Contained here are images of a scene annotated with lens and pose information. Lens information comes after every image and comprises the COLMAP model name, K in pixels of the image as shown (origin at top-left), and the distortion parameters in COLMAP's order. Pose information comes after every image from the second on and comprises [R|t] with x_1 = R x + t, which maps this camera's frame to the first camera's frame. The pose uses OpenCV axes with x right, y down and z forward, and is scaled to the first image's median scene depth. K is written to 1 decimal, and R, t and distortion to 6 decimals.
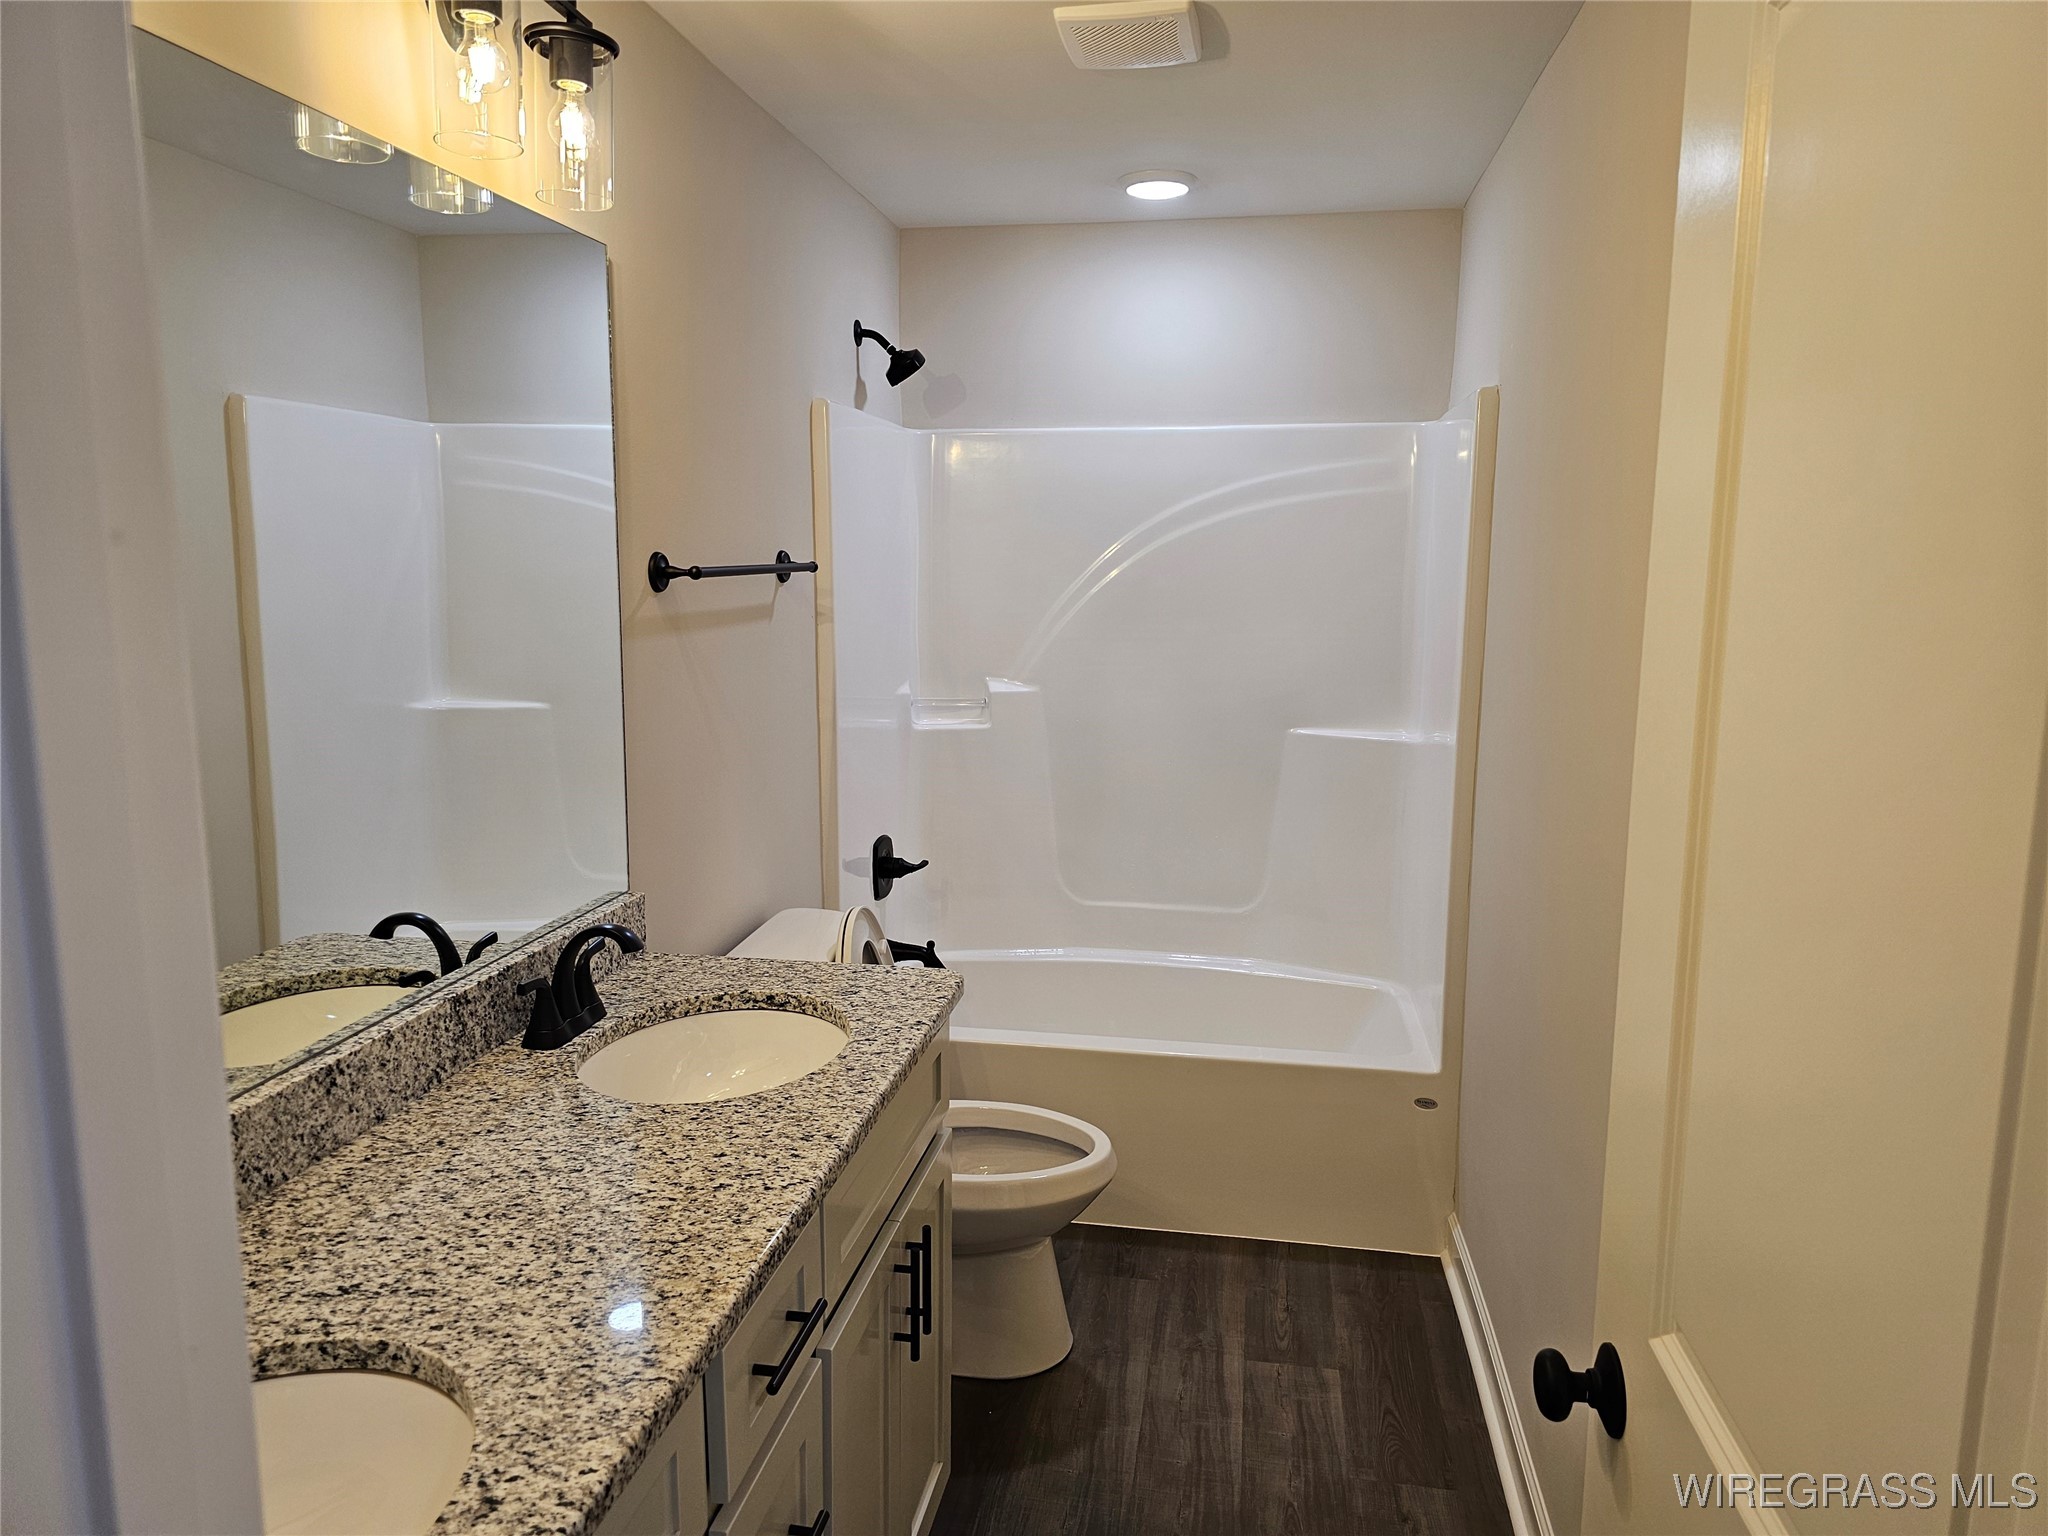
lens RADIAL K [[1367.9, 0, 1039.3], [0, 1367.9, 773.7], [0, 0, 1]] dist [0.080138, -0.109368]
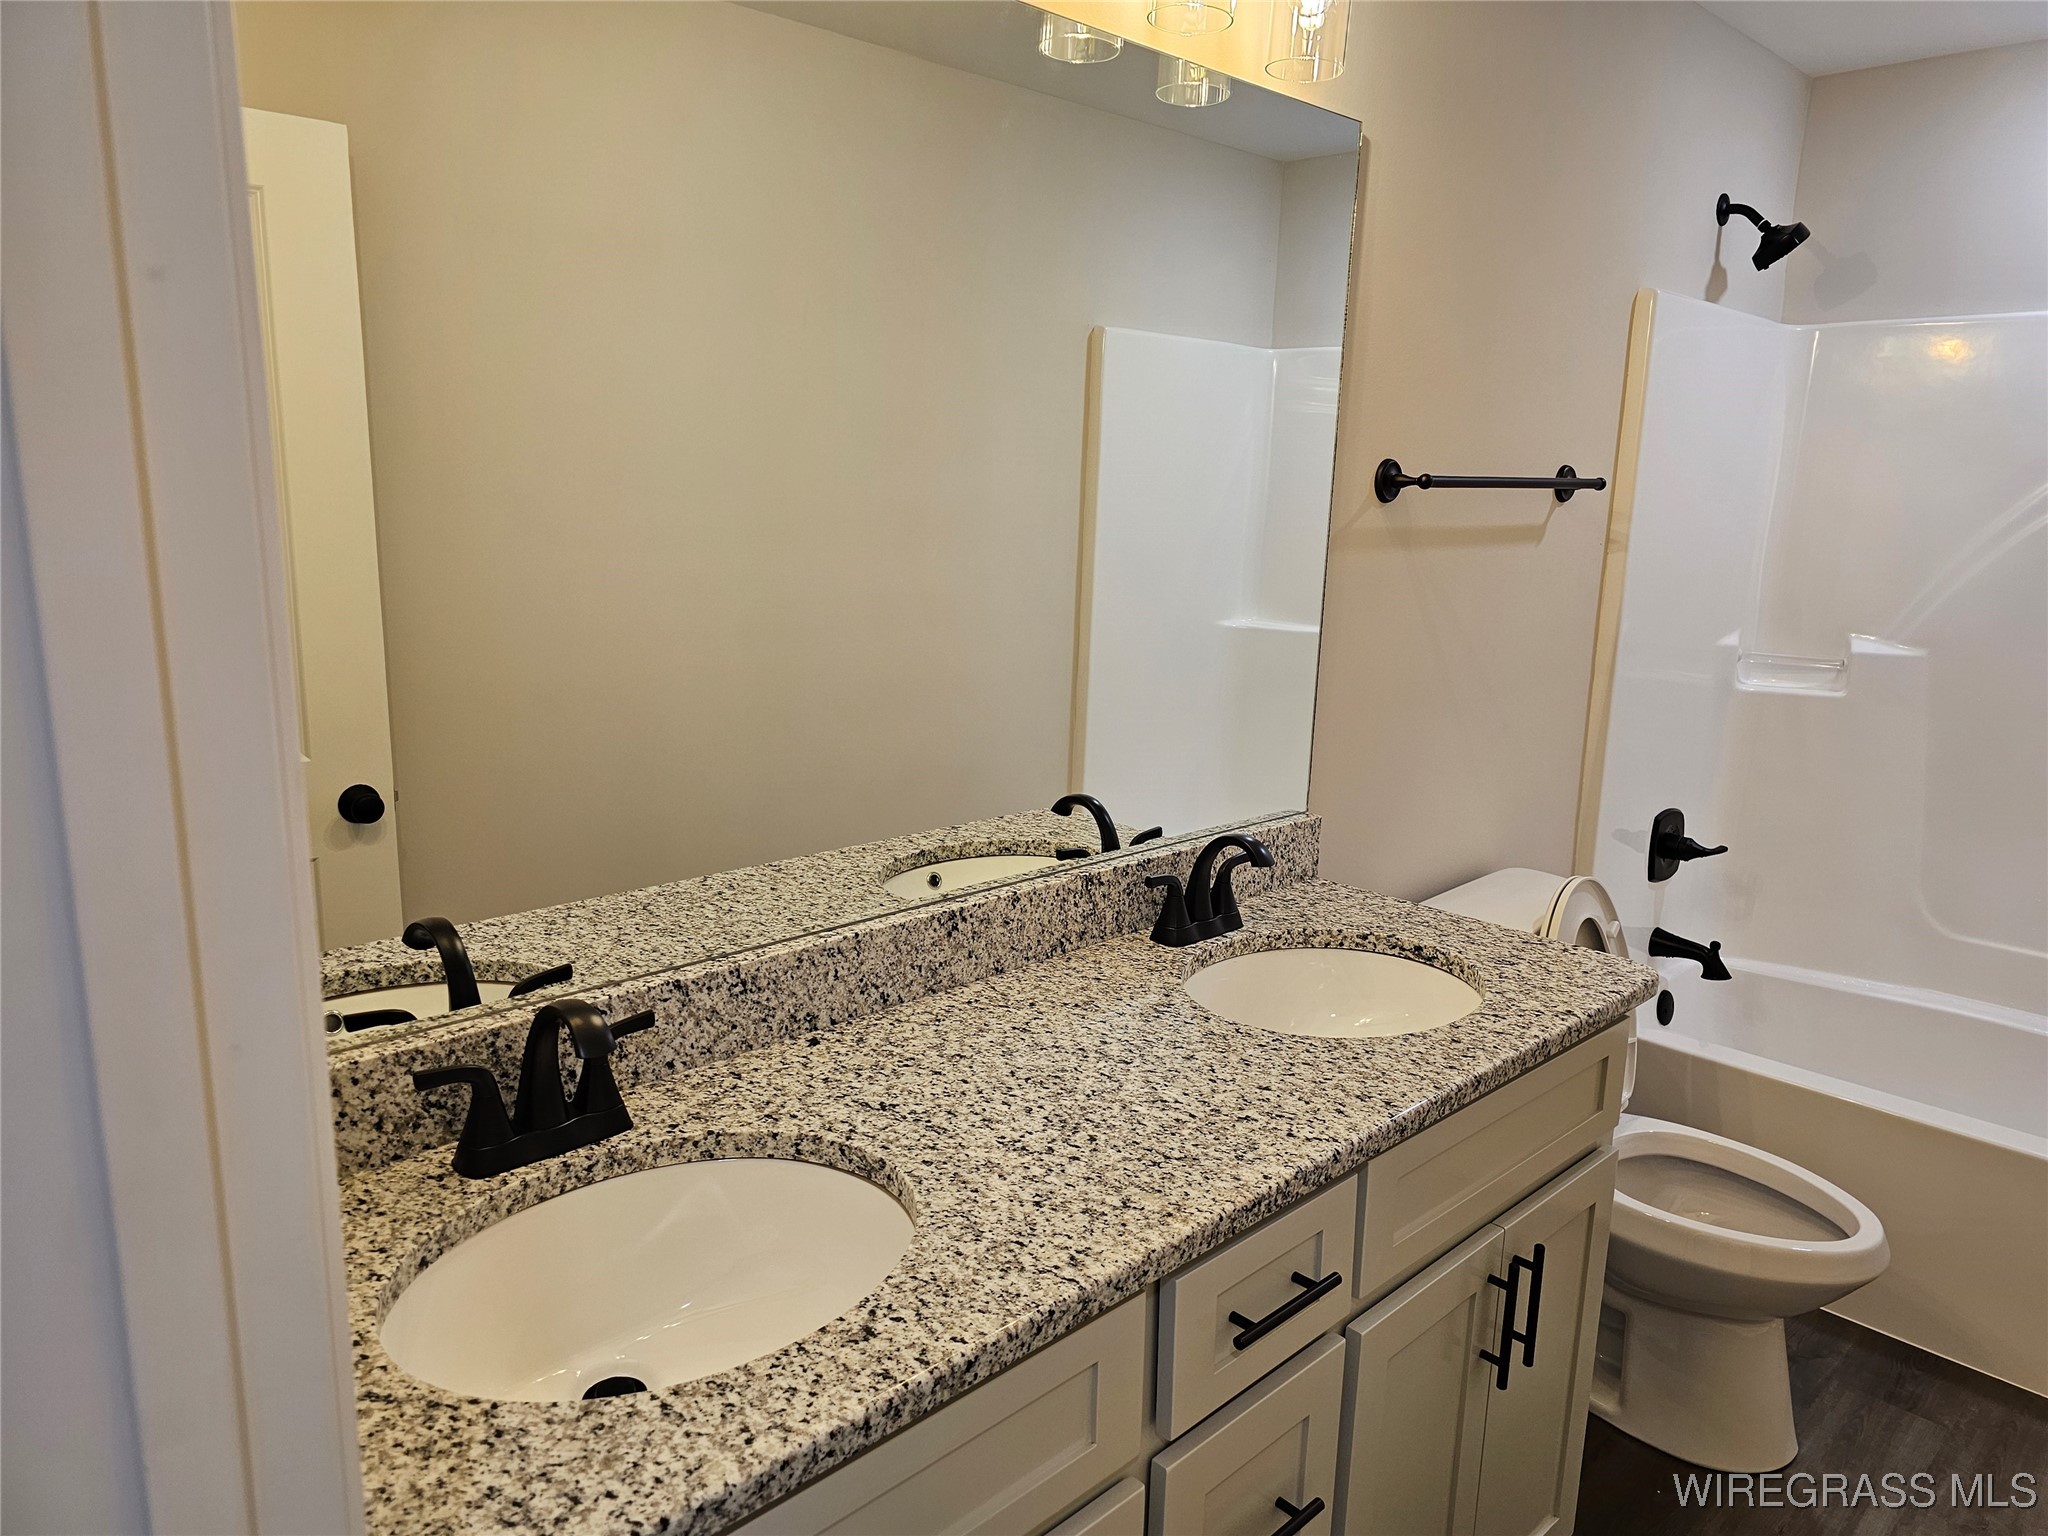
lens RADIAL K [[1380.6, 0, 1011.1], [0, 1380.6, 781.9], [0, 0, 1]] dist [0.046449, -0.038512]
pose [[0.807404, 0.141844, -0.572694, 0.122748], [-0.116012, 0.989889, 0.081616, 0.012964], [0.578480, 0.000542, 0.815696, 0.120269]]
